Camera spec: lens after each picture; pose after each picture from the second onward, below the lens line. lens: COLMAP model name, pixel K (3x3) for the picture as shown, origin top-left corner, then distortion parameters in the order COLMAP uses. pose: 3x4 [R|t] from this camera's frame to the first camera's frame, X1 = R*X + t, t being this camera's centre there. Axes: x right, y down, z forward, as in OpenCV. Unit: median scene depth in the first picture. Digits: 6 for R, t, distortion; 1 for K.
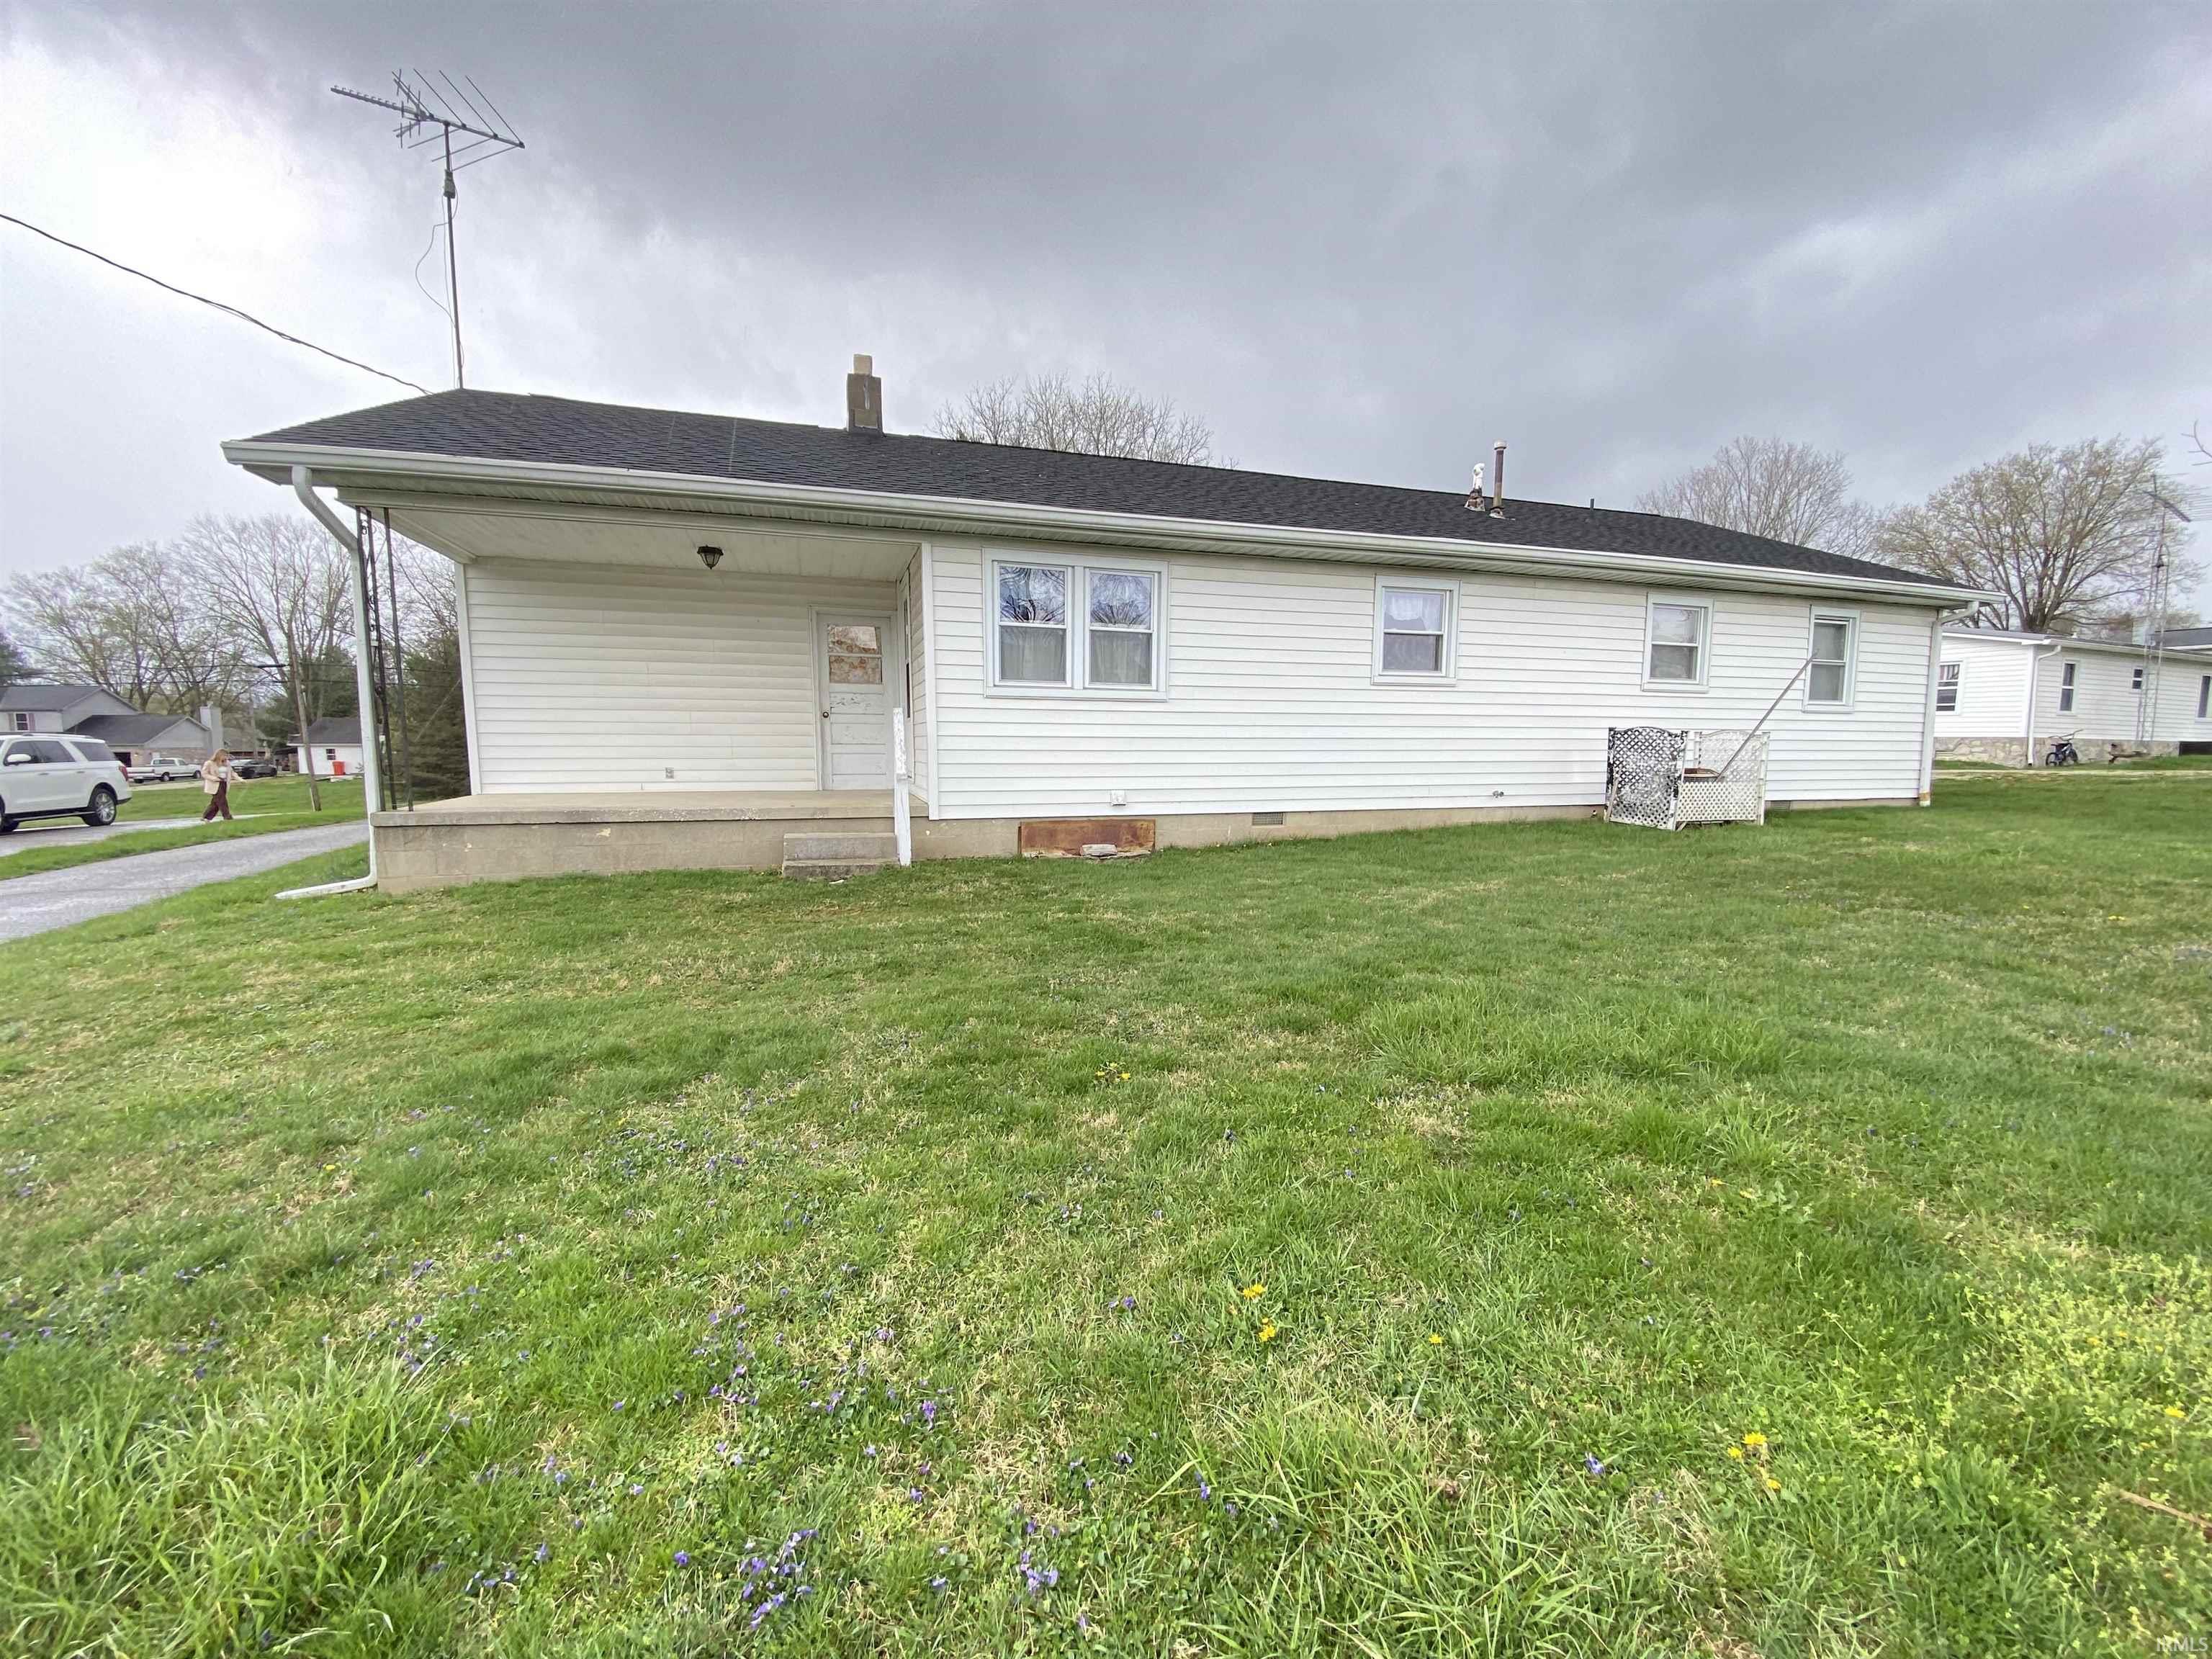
lens RADIAL K [[884.2, 0, 1099.3], [0, 884.2, 839.3], [0, 0, 1]] dist [0.031239, -0.025598]
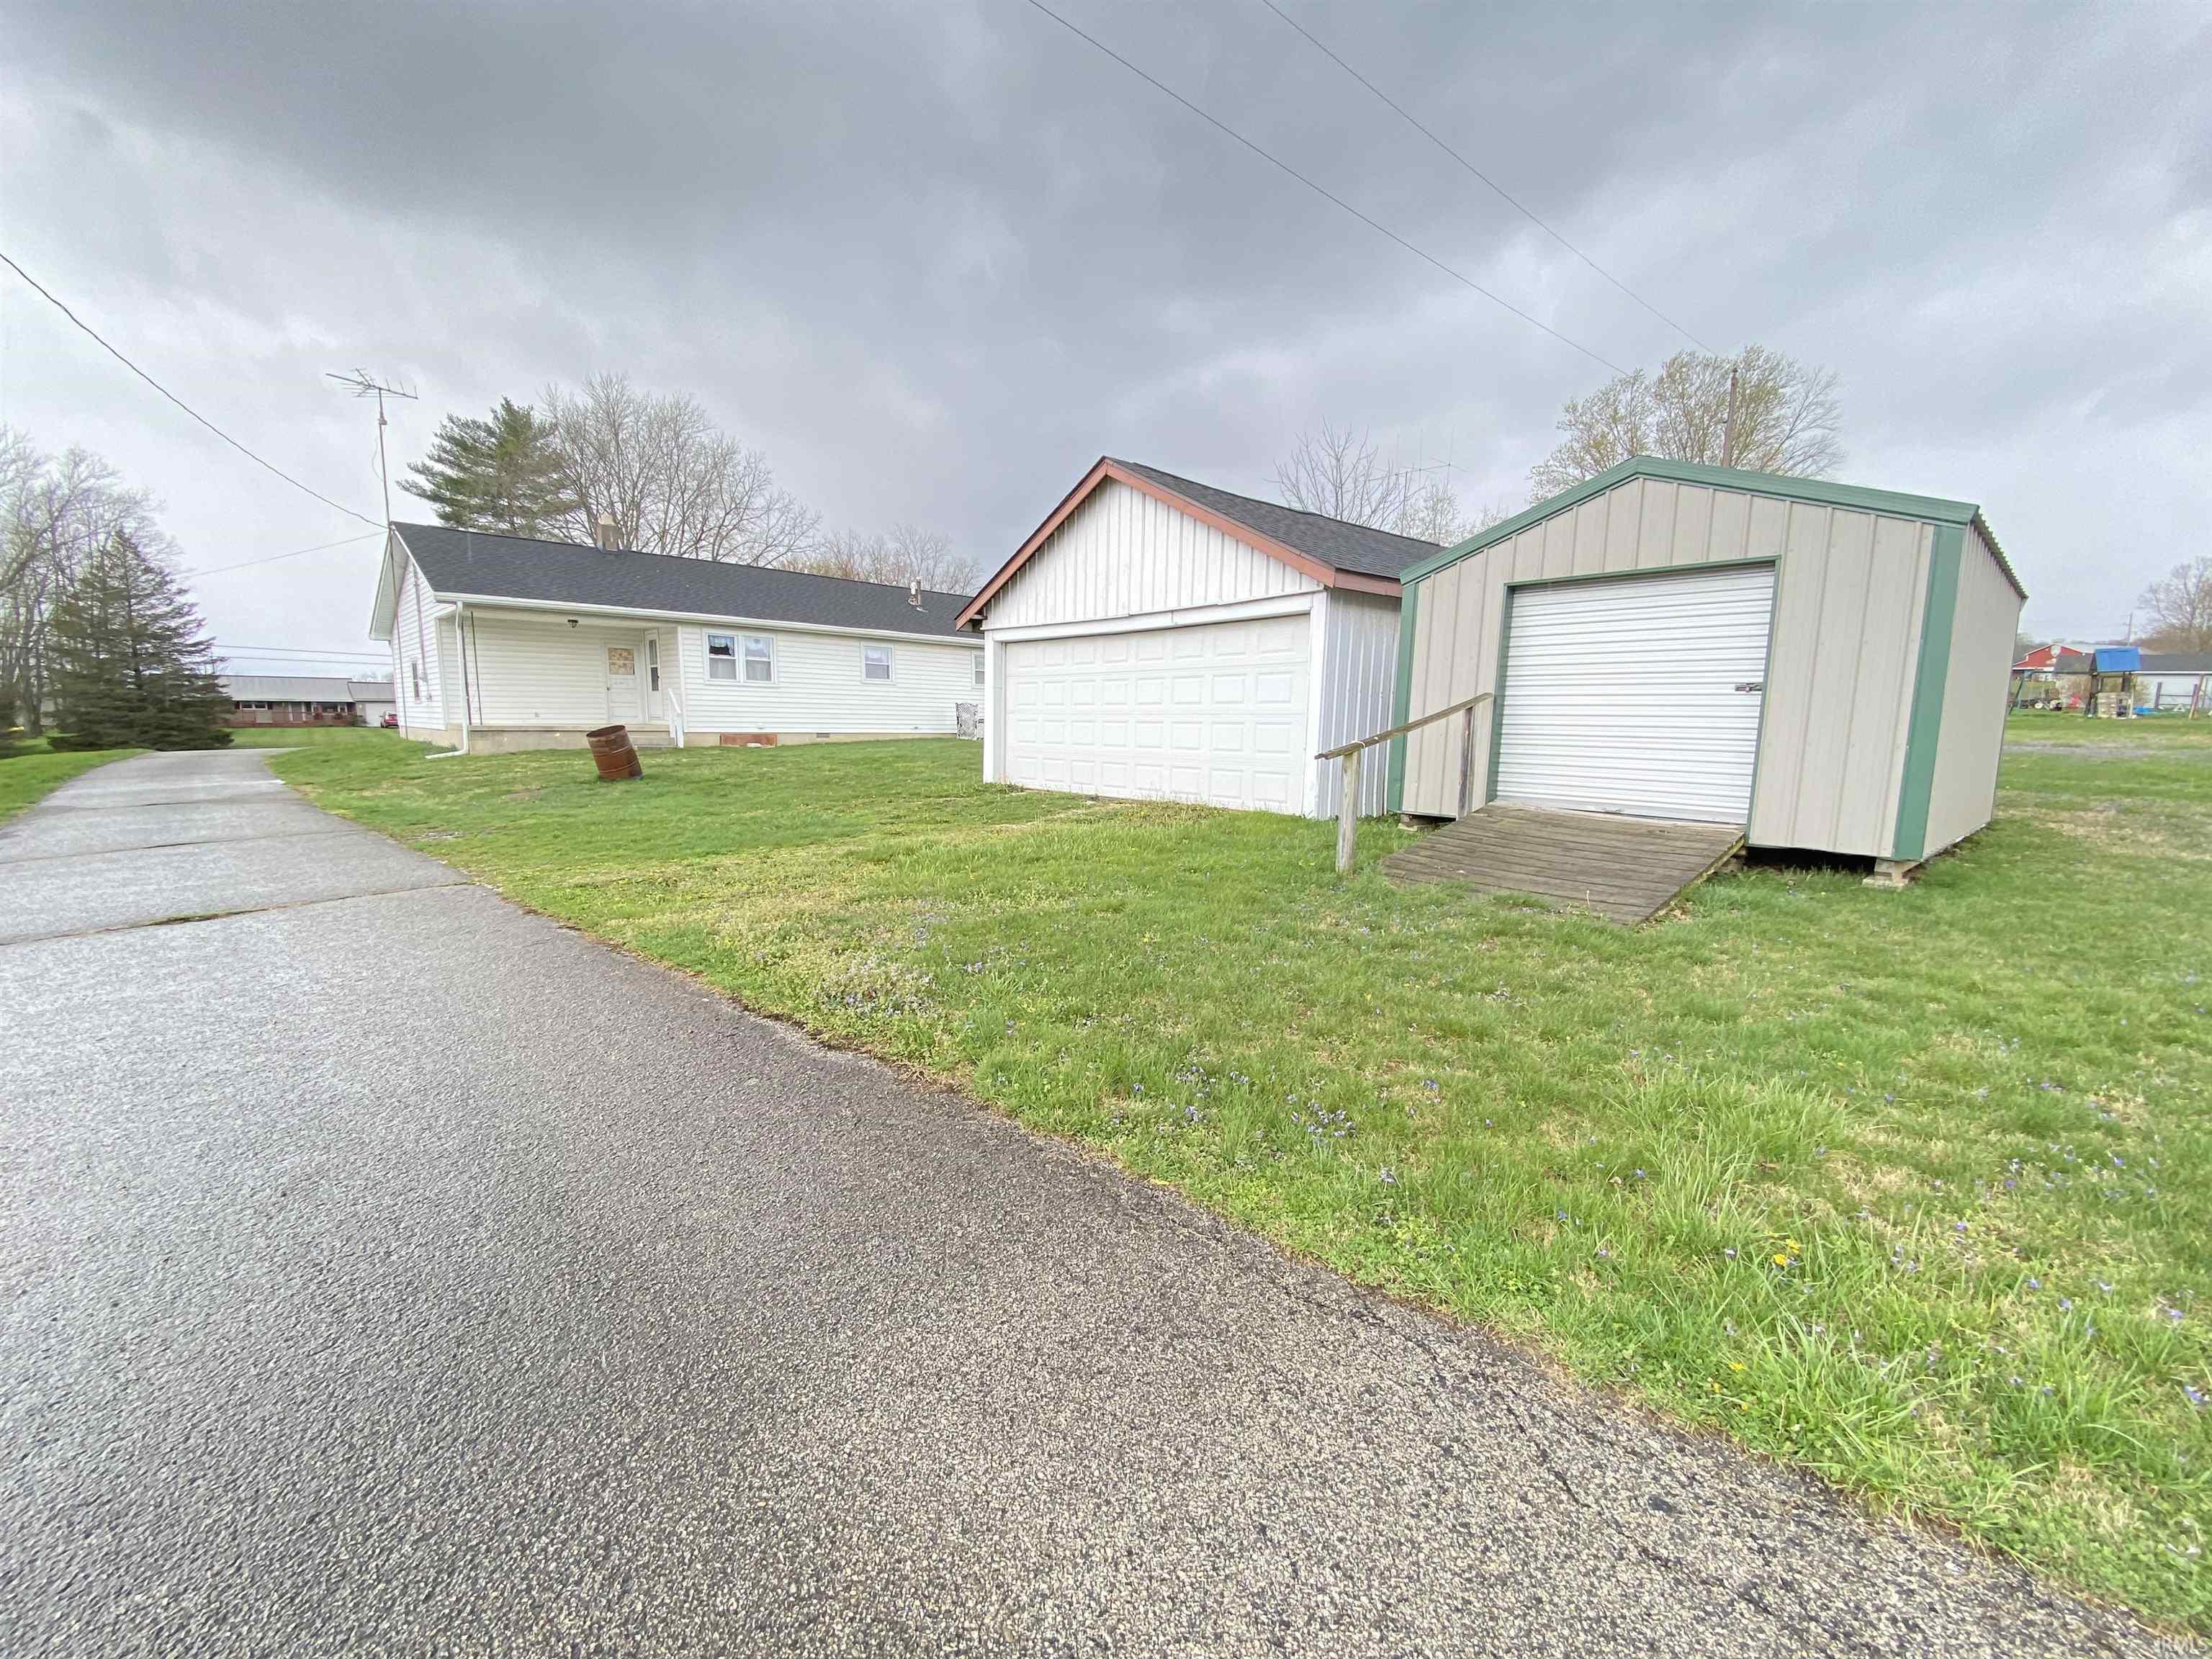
lens RADIAL K [[884.2, 0, 1099.3], [0, 884.2, 839.3], [0, 0, 1]] dist [0.031239, -0.025598]
pose [[0.904045, -0.045167, 0.425045, -0.170335], [0.031998, 0.998762, 0.038076, 0.184509], [-0.426238, -0.020822, 0.904371, -1.496235]]
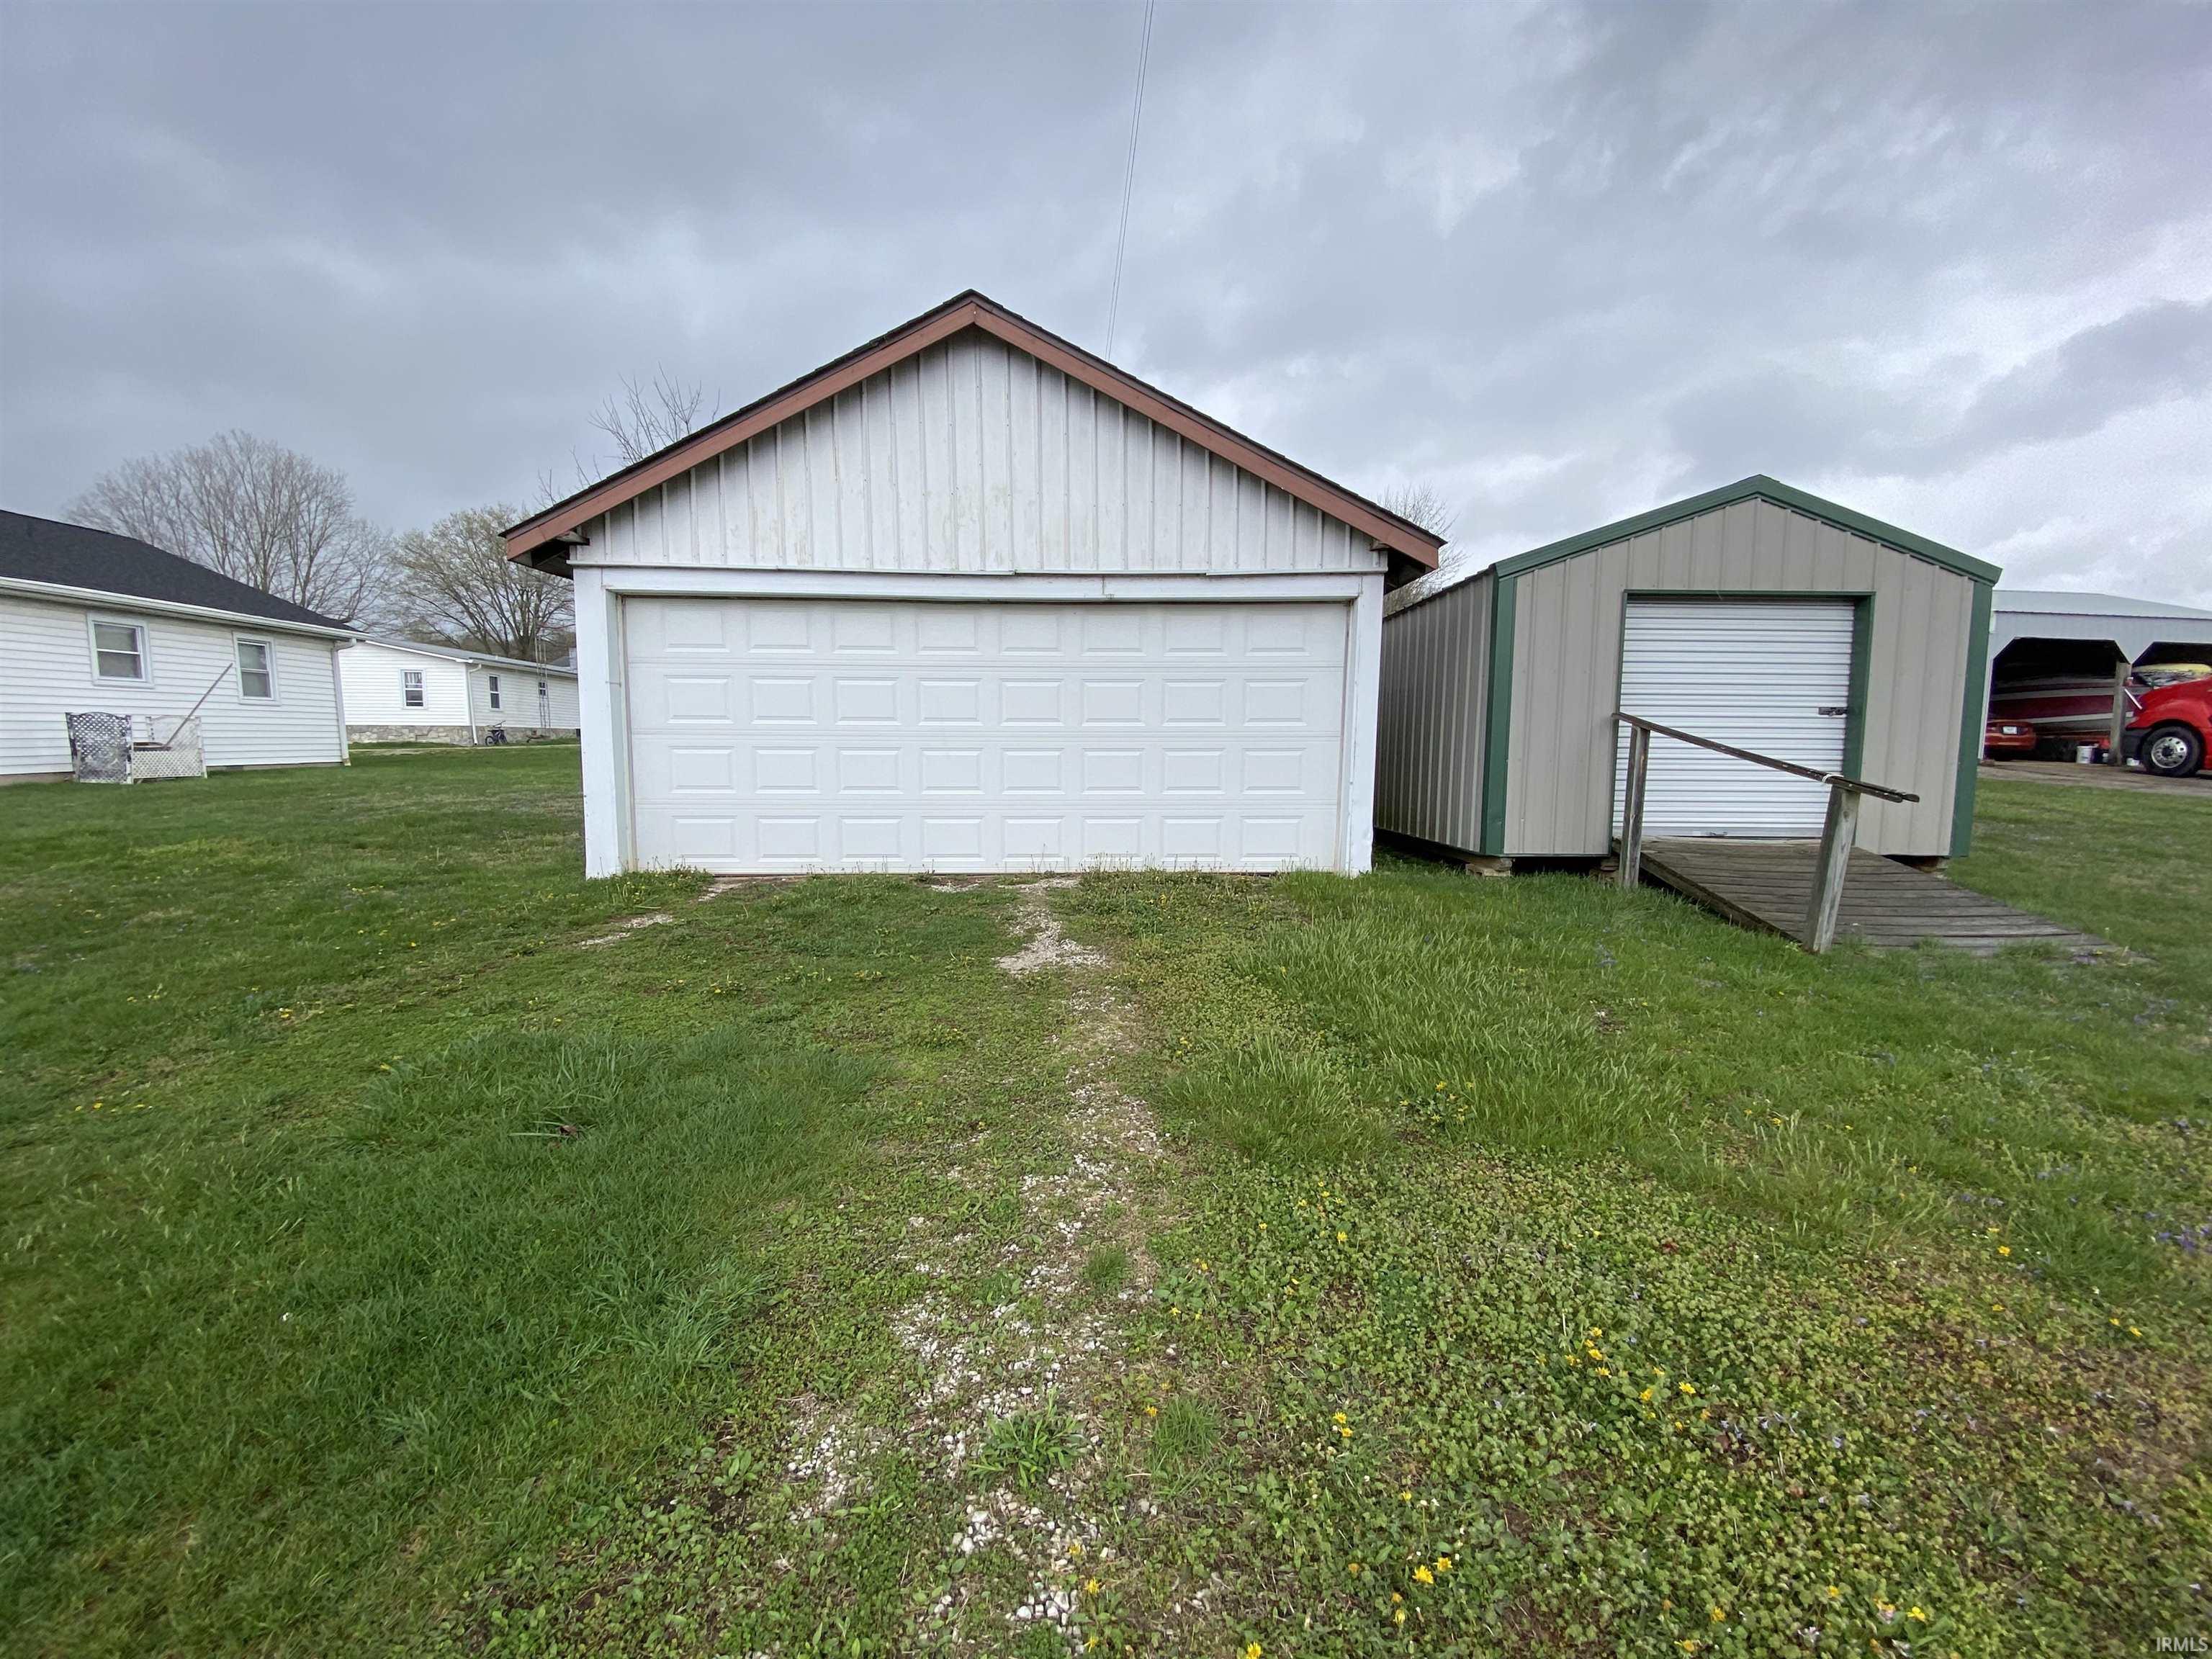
lens RADIAL K [[884.2, 0, 1099.3], [0, 884.2, 839.3], [0, 0, 1]] dist [0.031239, -0.025598]
pose [[0.238661, -0.112643, 0.964548, -0.306215], [0.103779, 0.990520, 0.089997, 0.092198], [-0.965542, 0.078621, 0.248088, -0.709171]]
